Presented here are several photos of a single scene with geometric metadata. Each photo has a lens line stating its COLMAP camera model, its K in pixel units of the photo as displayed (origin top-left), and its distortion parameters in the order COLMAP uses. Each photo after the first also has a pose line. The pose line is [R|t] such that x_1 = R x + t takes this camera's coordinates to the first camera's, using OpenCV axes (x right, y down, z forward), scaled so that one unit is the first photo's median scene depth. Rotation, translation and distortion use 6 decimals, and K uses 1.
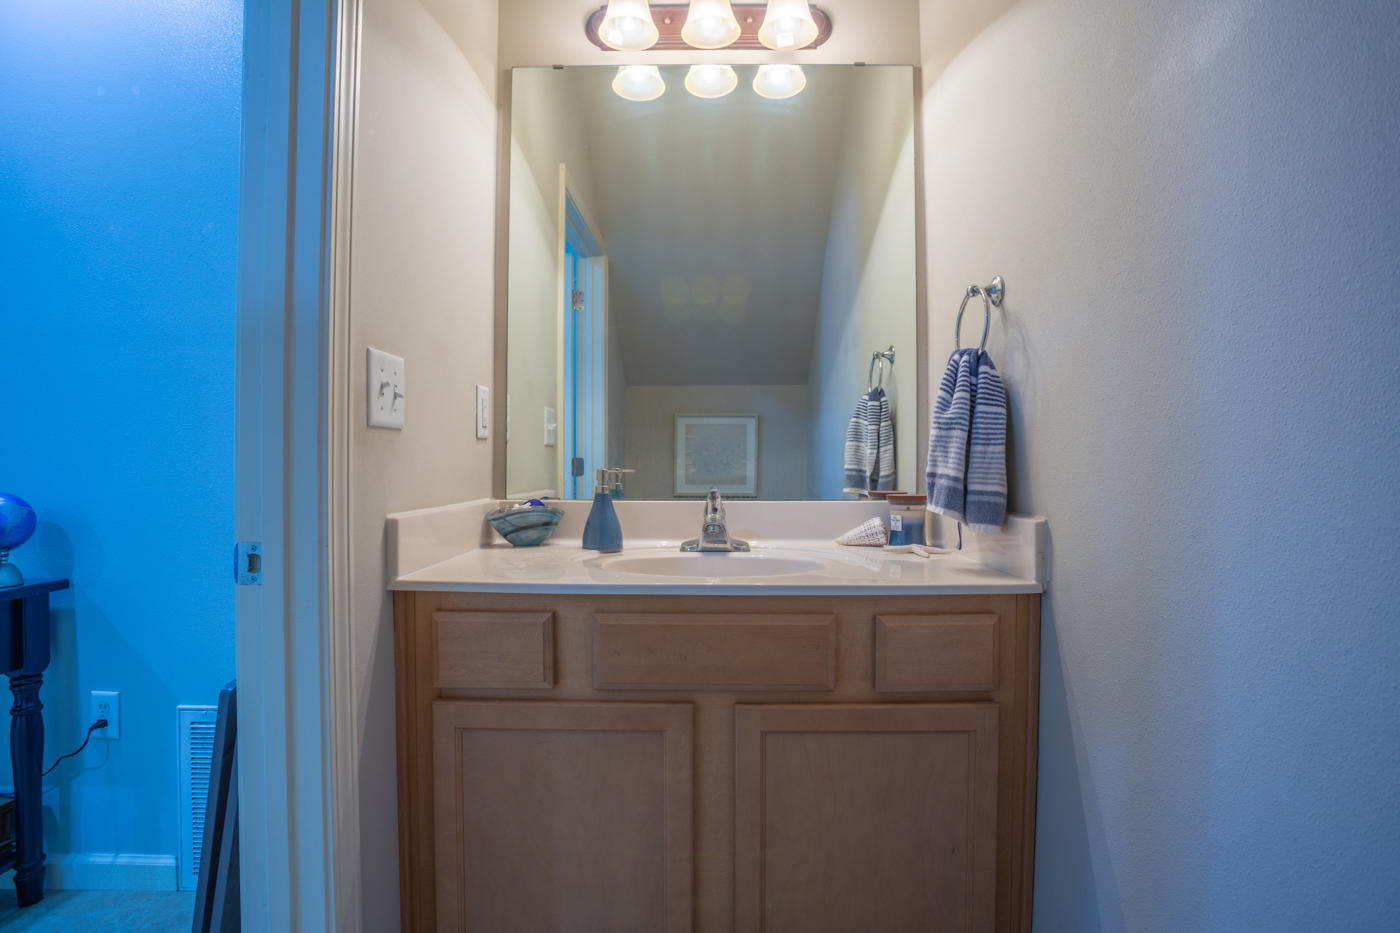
lens RADIAL K [[685.5, 0, 701.8], [0, 685.5, 464.2], [0, 0, 1]] dist [-0.084646, 0.038663]
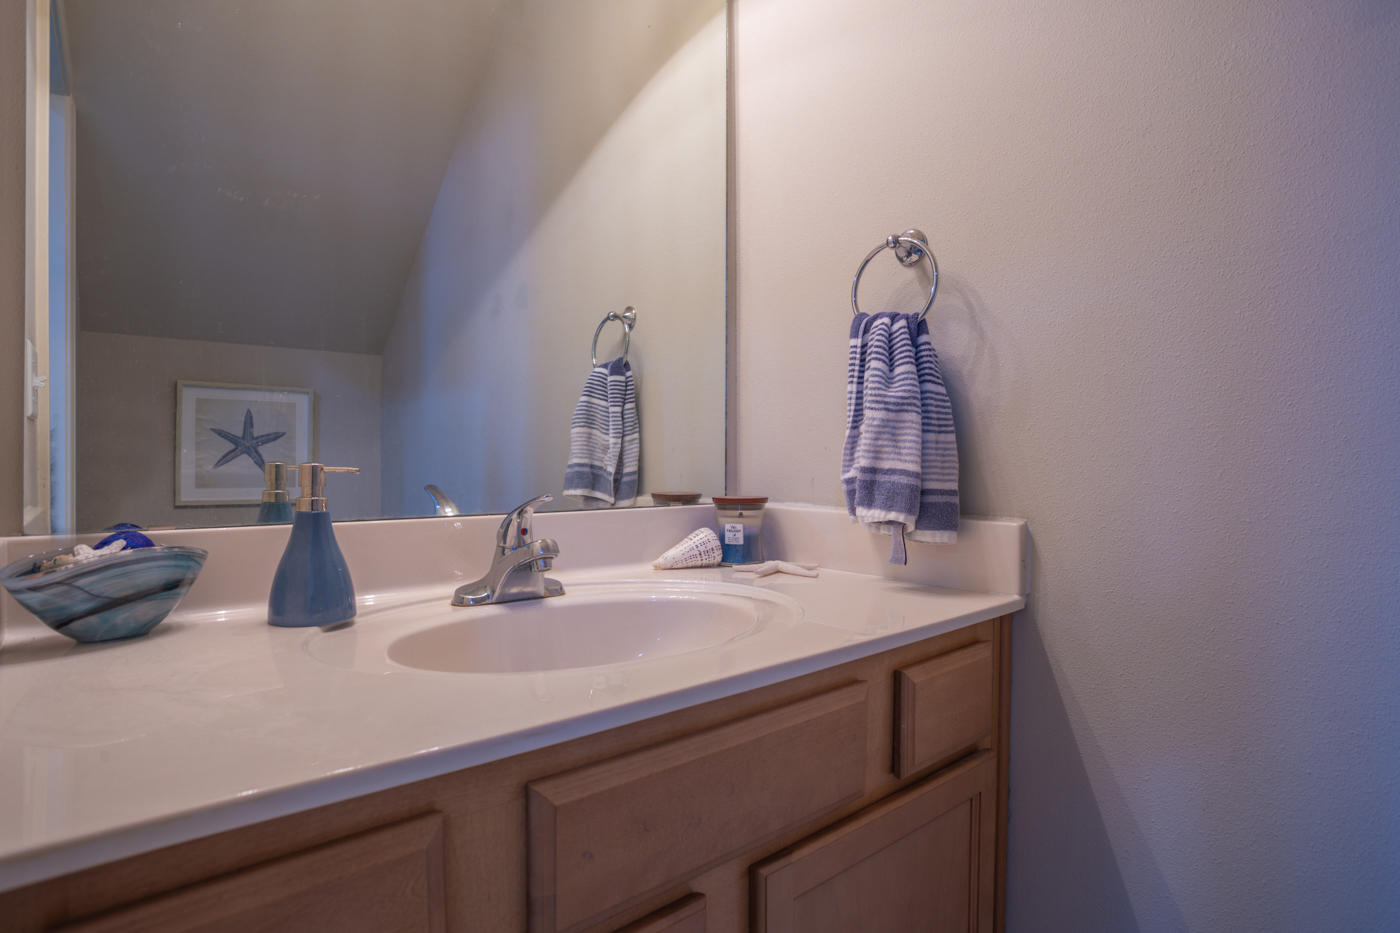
lens RADIAL K [[713.8, 0, 696.9], [0, 713.8, 467.2], [0, 0, 1]] dist [-0.072481, 0.035801]
pose [[0.745602, -0.001528, 0.666390, -0.274168], [-0.003992, 0.999969, 0.006760, 0.006170], [-0.666379, -0.007700, 0.745573, 0.429750]]
